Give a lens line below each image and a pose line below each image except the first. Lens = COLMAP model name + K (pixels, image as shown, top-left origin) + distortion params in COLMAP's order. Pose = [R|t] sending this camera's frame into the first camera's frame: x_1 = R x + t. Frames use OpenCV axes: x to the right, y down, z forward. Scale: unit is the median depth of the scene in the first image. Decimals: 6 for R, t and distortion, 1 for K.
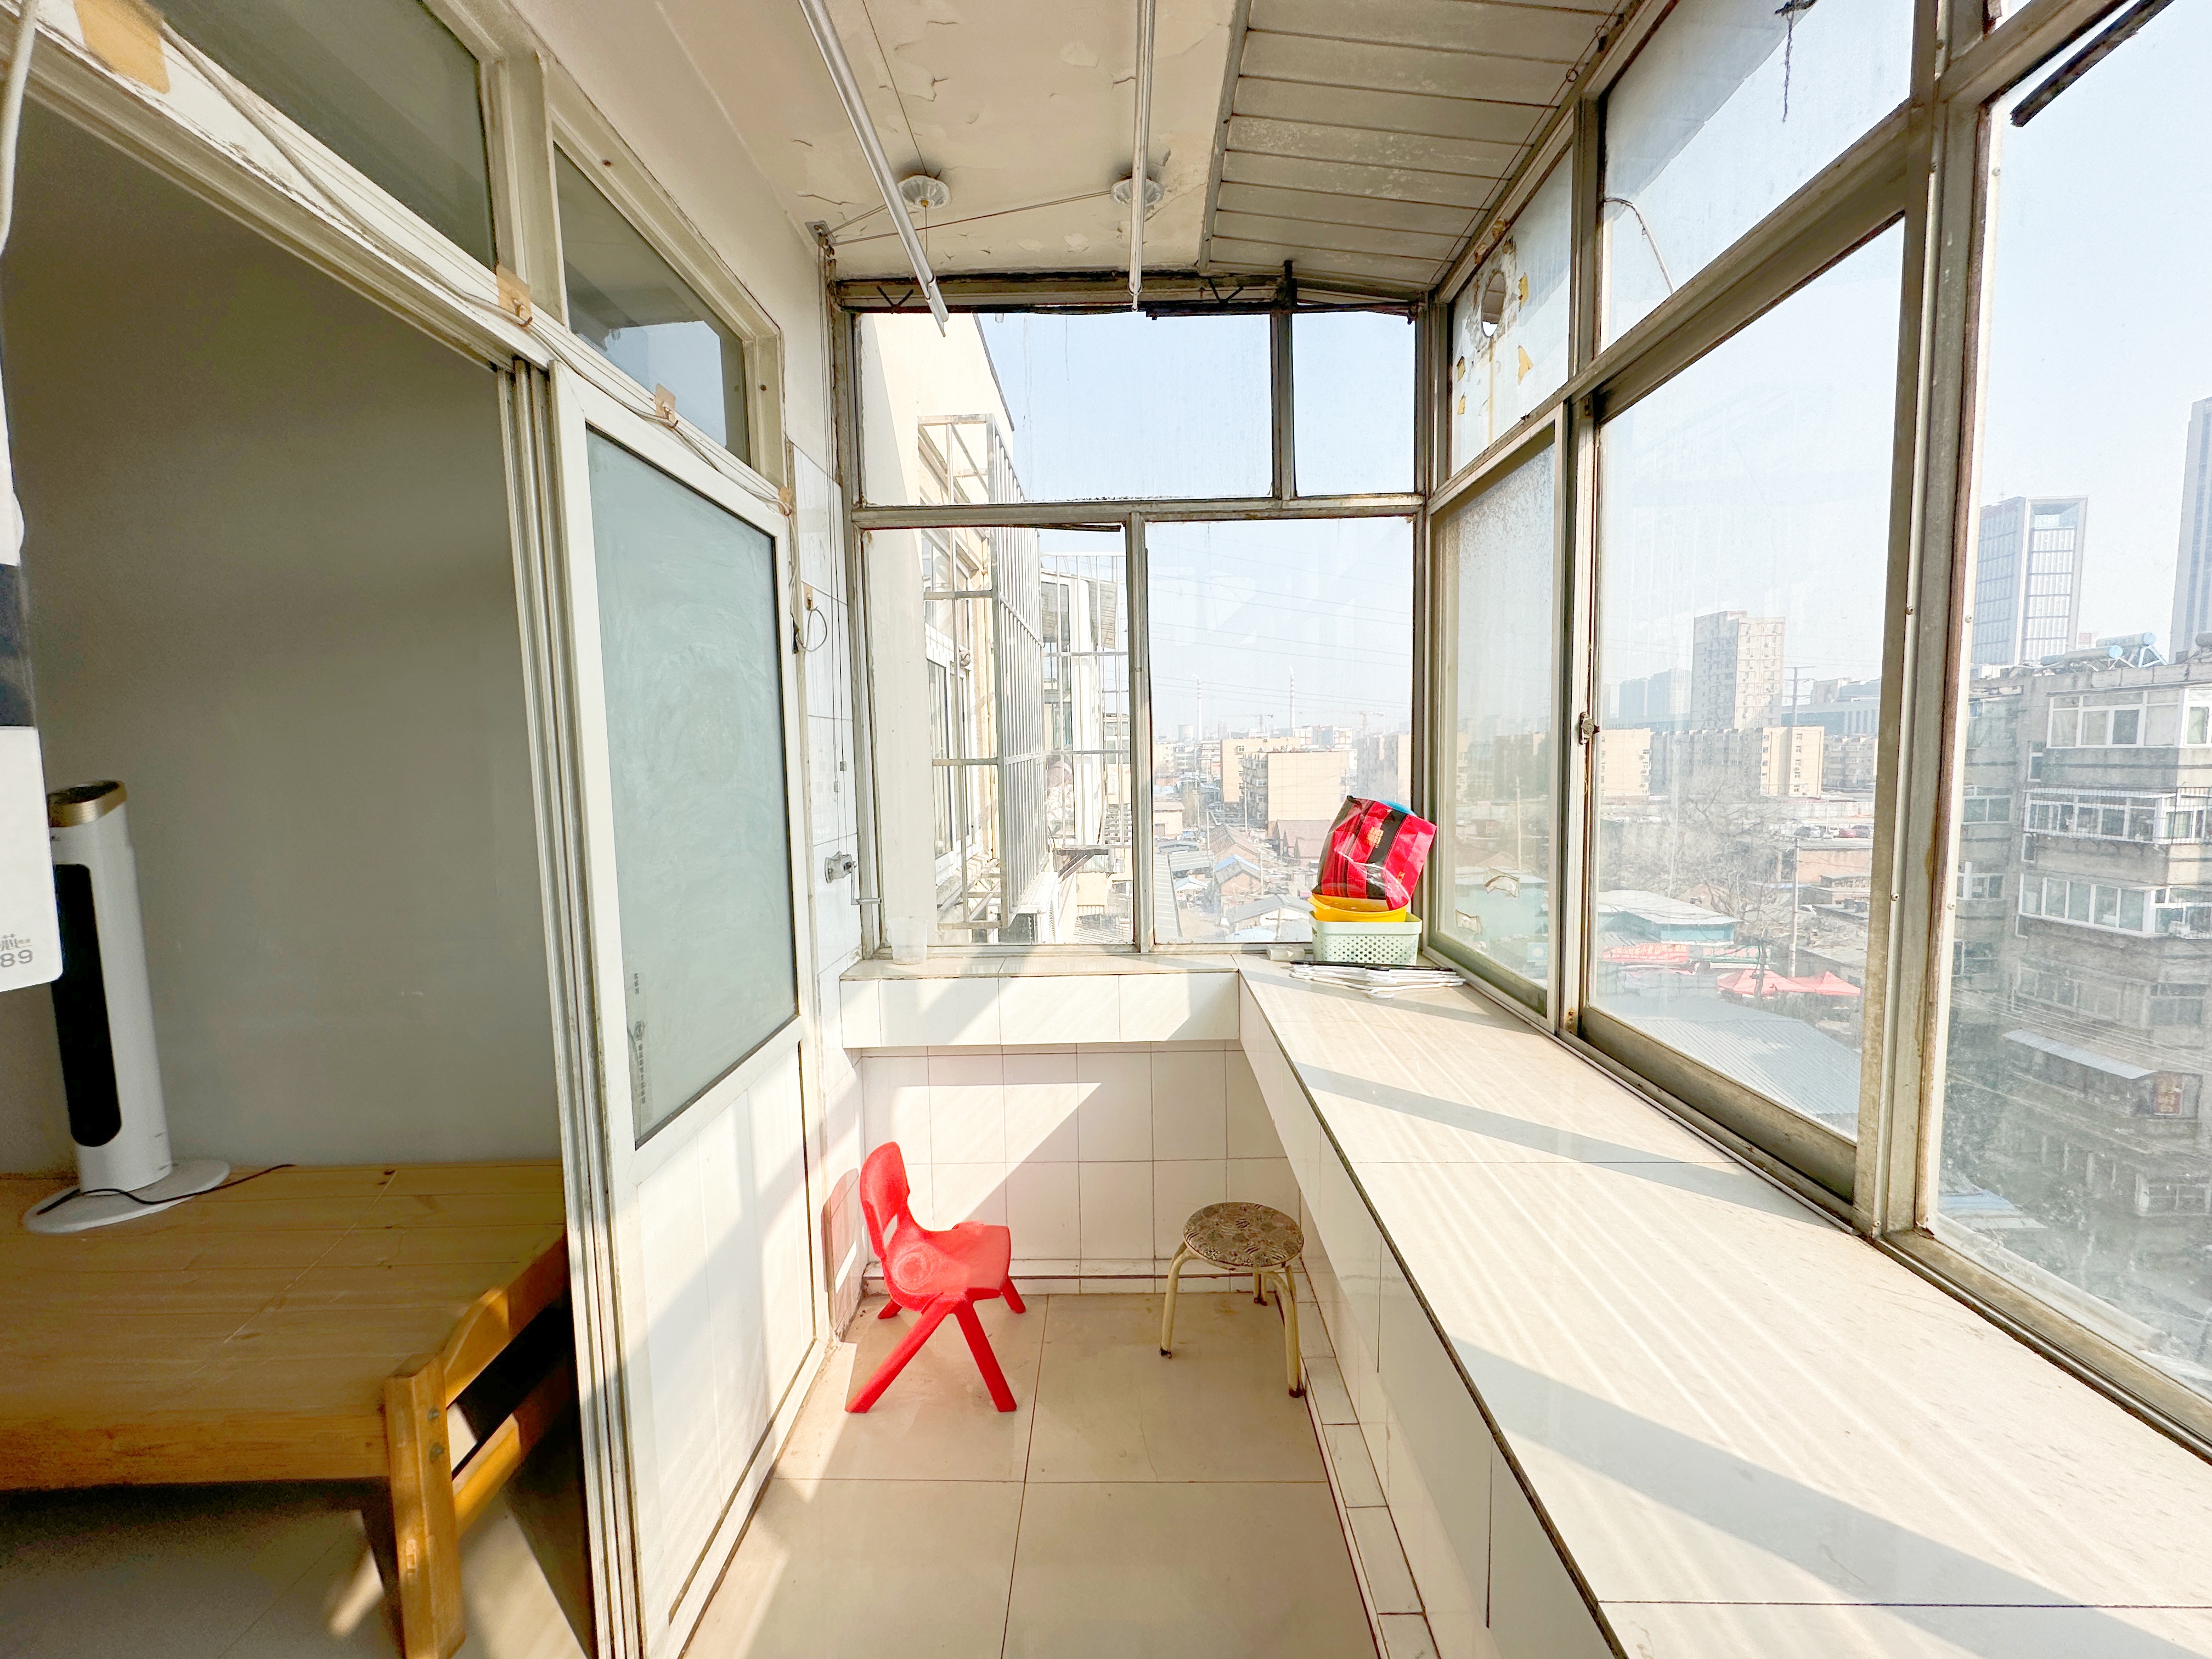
lens RADIAL K [[888.4, 0, 1113.4], [0, 888.4, 830.3], [0, 0, 1]] dist [0.000318, 0.000072]
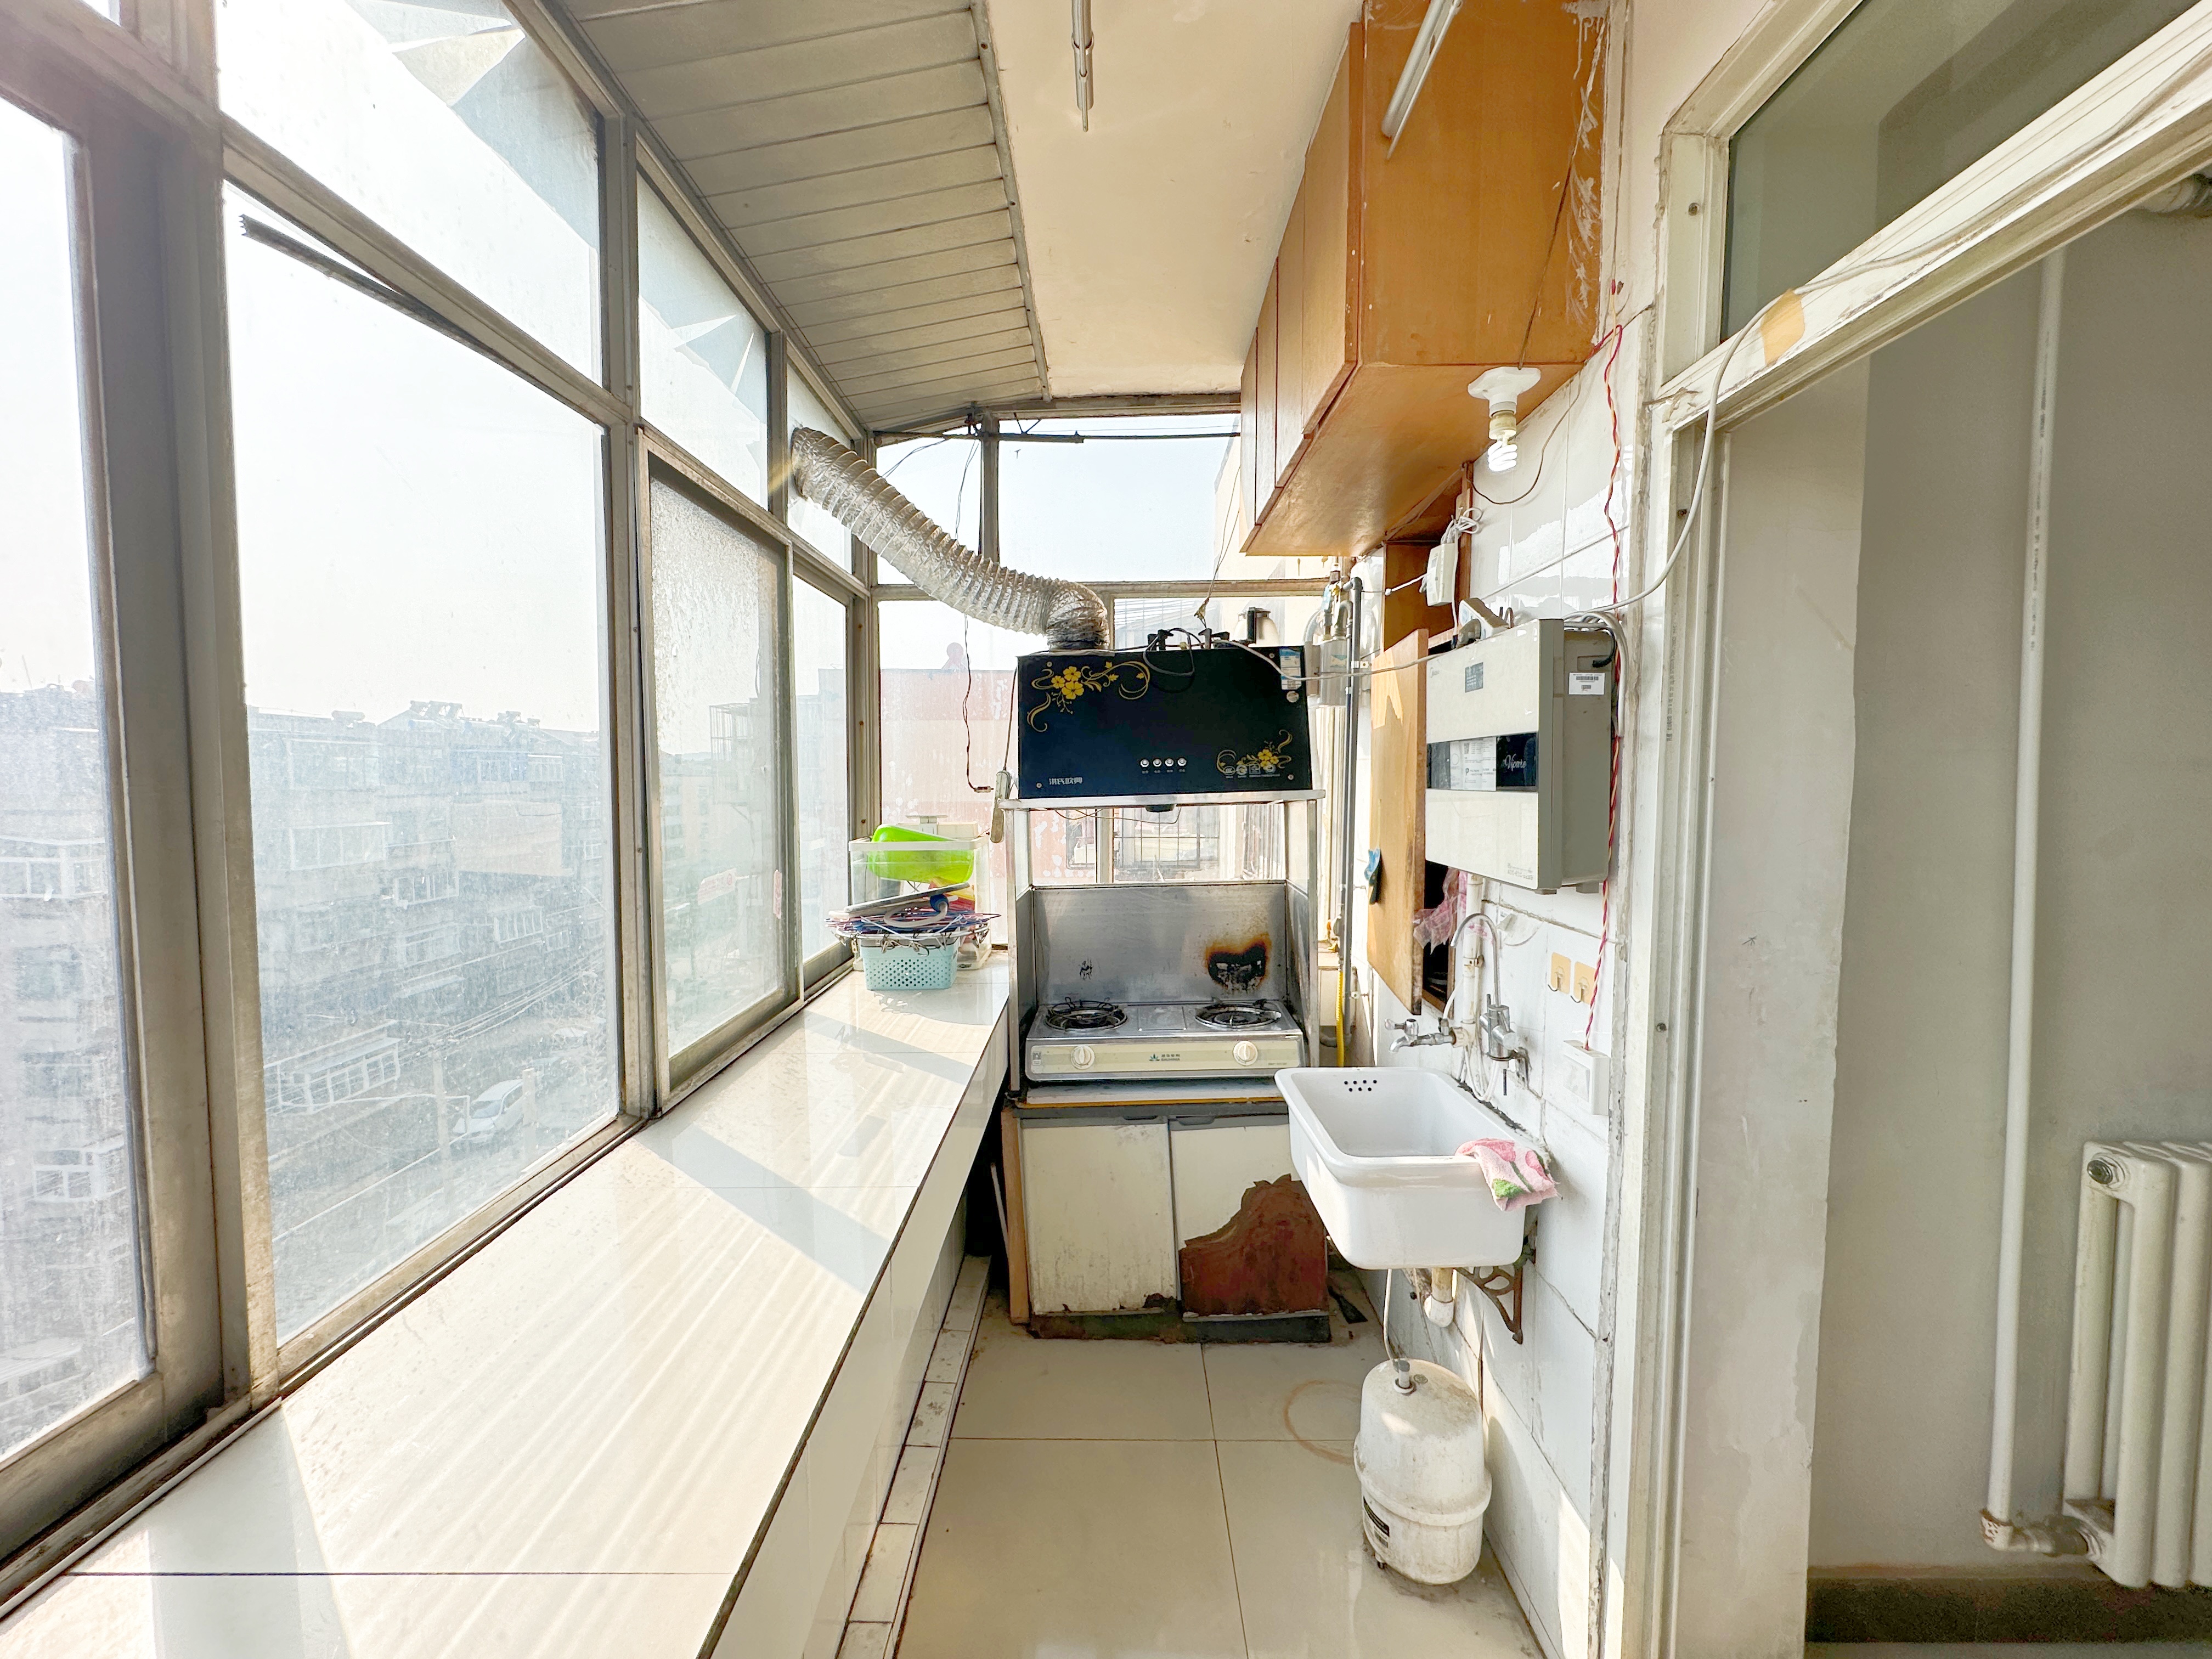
lens RADIAL K [[888.4, 0, 1103.0], [0, 888.4, 829.7], [0, 0, 1]] dist [0.000318, 0.000072]
pose [[-0.999820, 0.017464, -0.007371, 0.026786], [0.016253, 0.989917, 0.140711, -0.139337], [0.009754, 0.140565, -0.990023, 1.247313]]
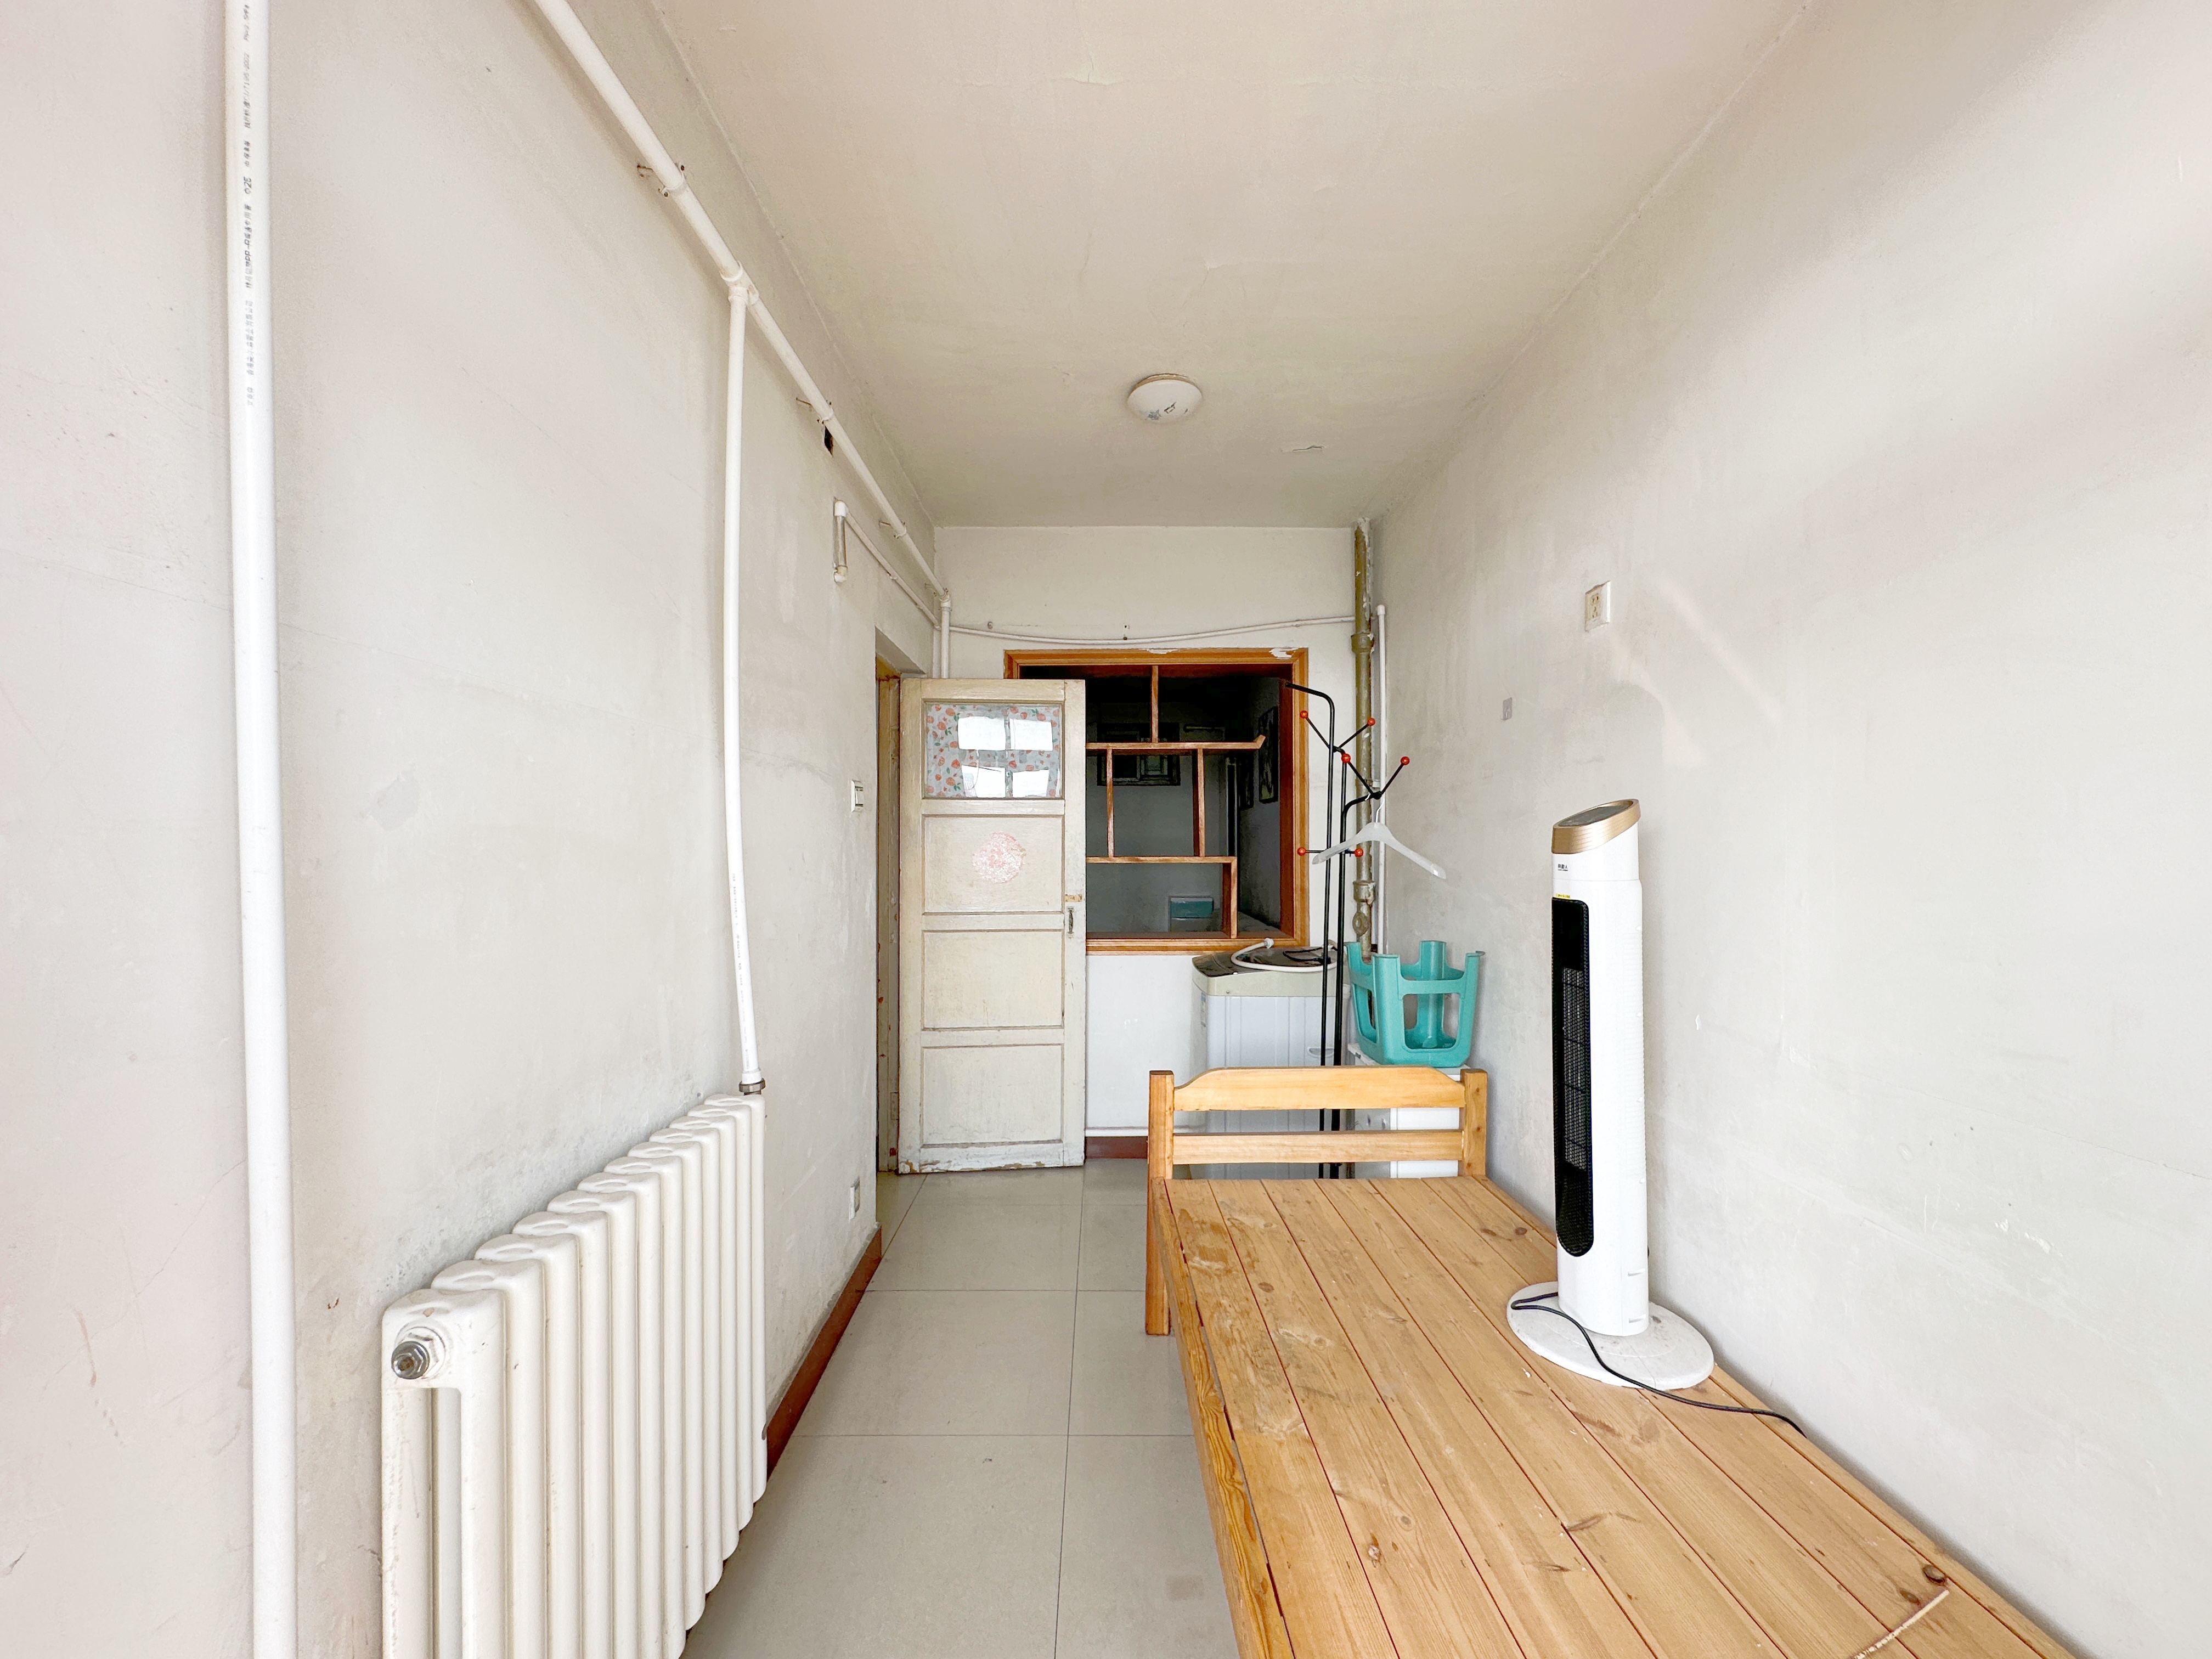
lens RADIAL K [[888.4, 0, 1107.8], [0, 888.4, 829.9], [0, 0, 1]] dist [0.000318, 0.000072]
pose [[0.008718, 0.015357, -0.999844, -0.498707], [-0.085198, 0.996258, 0.014559, 0.002778], [0.996326, 0.085057, 0.009994, 0.756805]]
